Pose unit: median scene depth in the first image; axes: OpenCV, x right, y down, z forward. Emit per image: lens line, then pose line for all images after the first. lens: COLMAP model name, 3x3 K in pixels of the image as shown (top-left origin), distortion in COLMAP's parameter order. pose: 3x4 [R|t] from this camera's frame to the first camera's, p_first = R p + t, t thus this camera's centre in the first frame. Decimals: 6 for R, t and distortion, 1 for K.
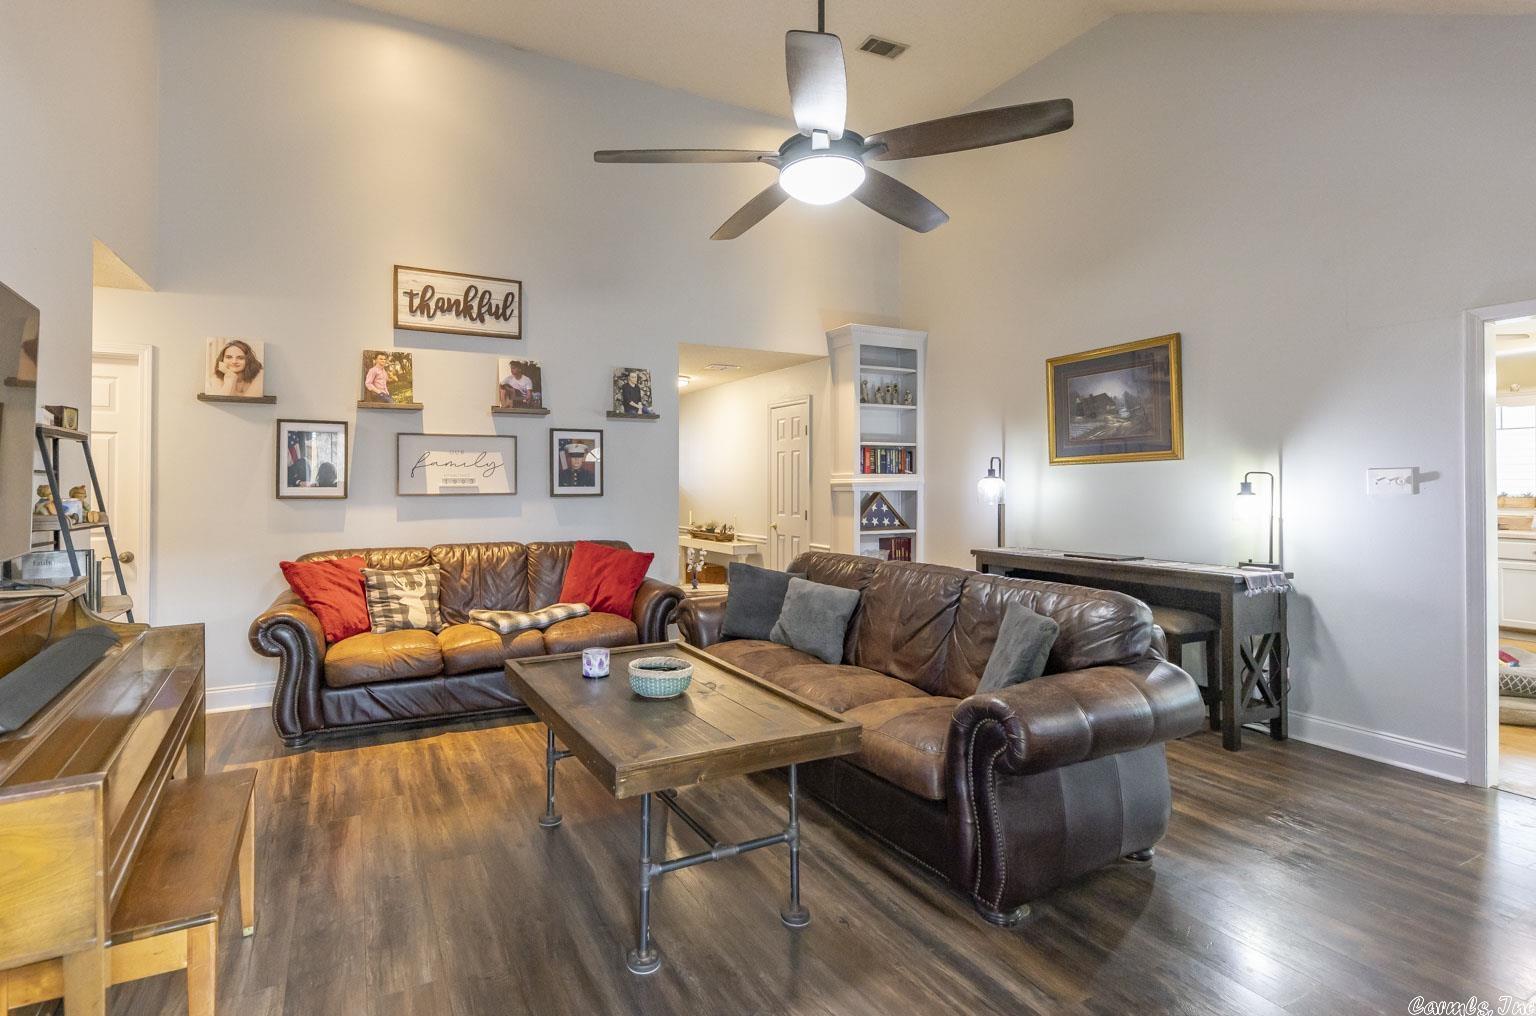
lens RADIAL K [[724.8, 0, 718.8], [0, 724.8, 481.1], [0, 0, 1]] dist [0.000076, 0.000090]
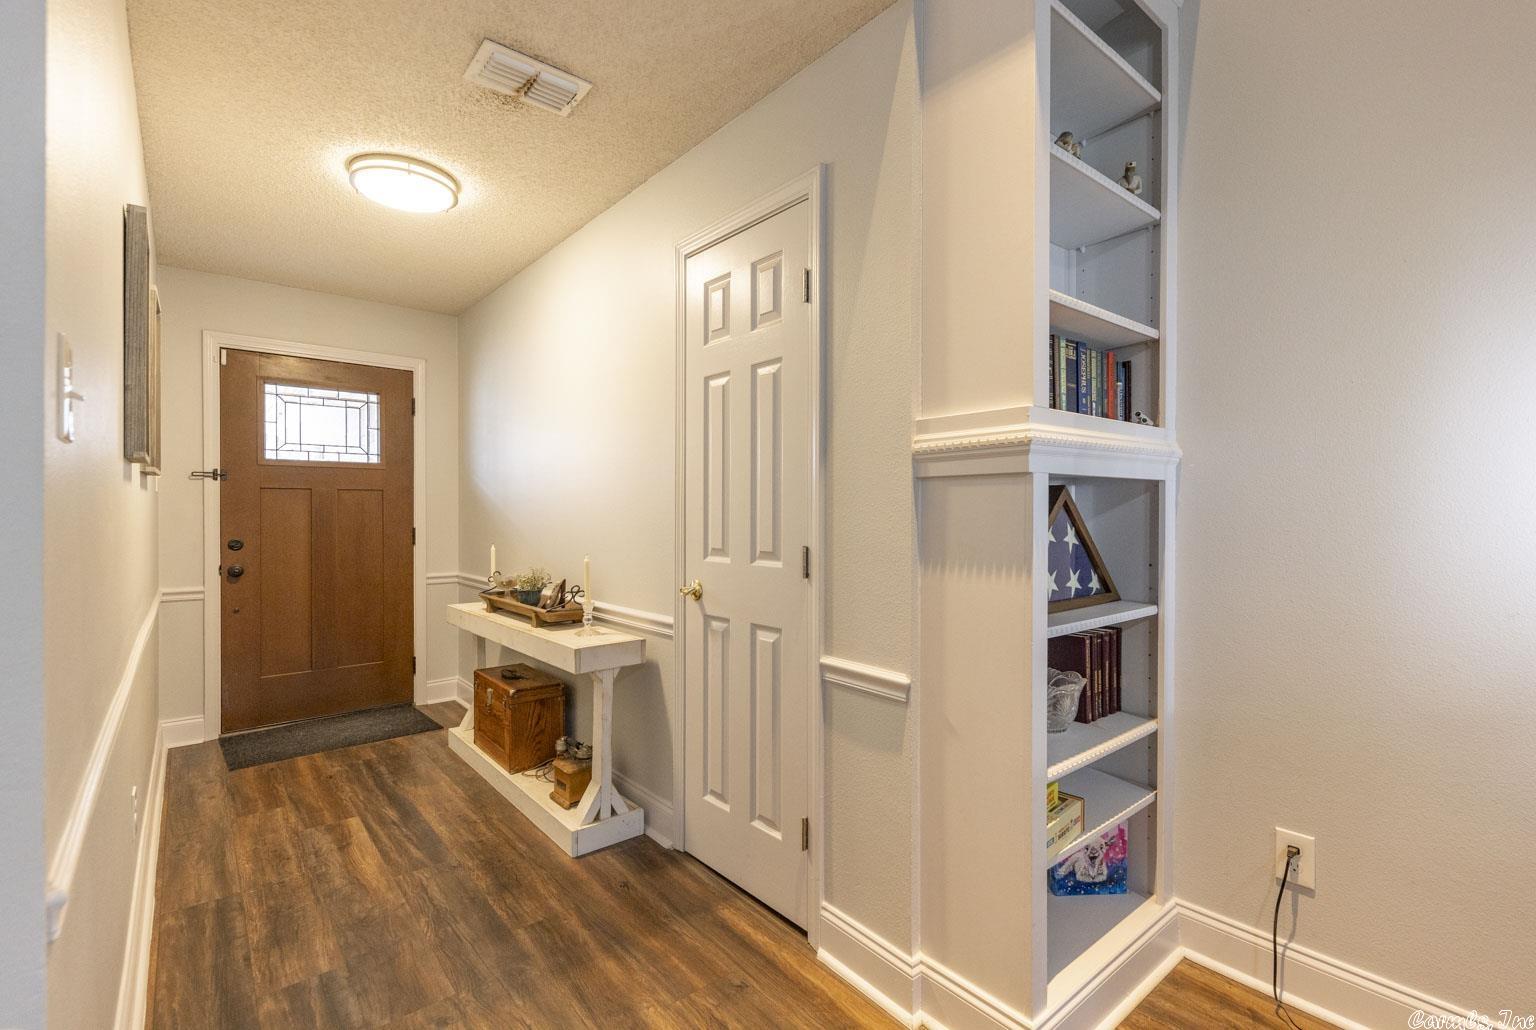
lens RADIAL K [[698.8, 0, 768.0], [0, 698.8, 515.0], [0, 0, 1]] dist [0.002437, 0.000311]
pose [[0.974535, -0.000856, 0.224233, 0.049967], [-0.001216, 0.999958, 0.009103, 0.031610], [-0.224232, -0.009144, 0.974493, 0.937045]]
